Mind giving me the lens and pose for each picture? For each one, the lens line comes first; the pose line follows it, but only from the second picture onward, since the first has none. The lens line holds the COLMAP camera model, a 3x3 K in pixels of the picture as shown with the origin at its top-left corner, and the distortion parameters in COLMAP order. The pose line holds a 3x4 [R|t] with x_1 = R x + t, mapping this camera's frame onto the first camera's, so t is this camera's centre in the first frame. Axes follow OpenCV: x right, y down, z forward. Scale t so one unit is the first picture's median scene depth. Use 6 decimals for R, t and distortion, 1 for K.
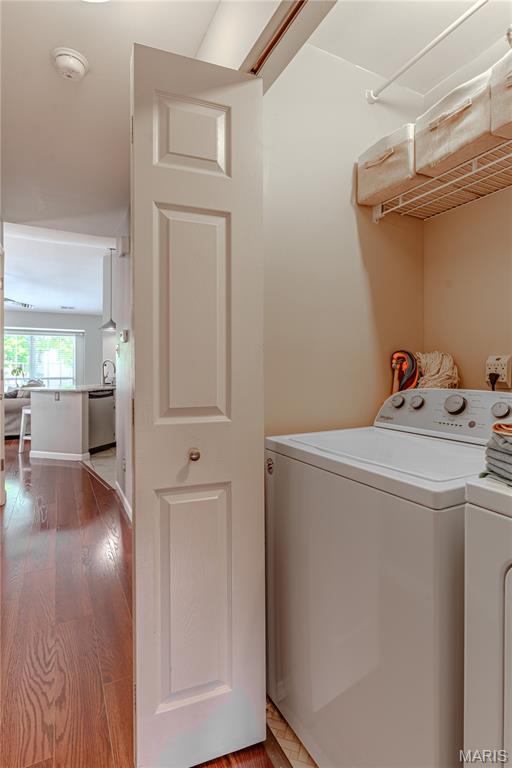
lens RADIAL K [[385.0, 0, 251.9], [0, 385.0, 365.0], [0, 0, 1]] dist [-0.000376, 0.000314]
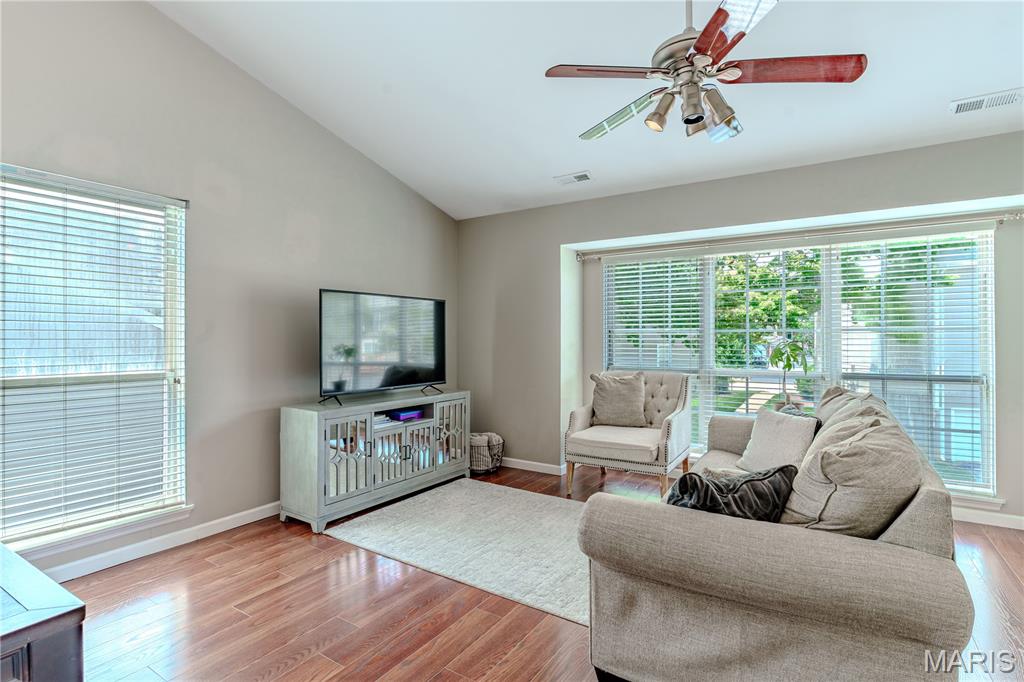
lens RADIAL K [[508.2, 0, 508.3], [0, 508.2, 336.7], [0, 0, 1]] dist [-0.008738, 0.000873]
pose [[0.502590, -0.000276, -0.864525, -0.341731], [0.005324, 0.999982, 0.002776, -0.002290], [0.864508, -0.005998, 0.502582, 0.555041]]
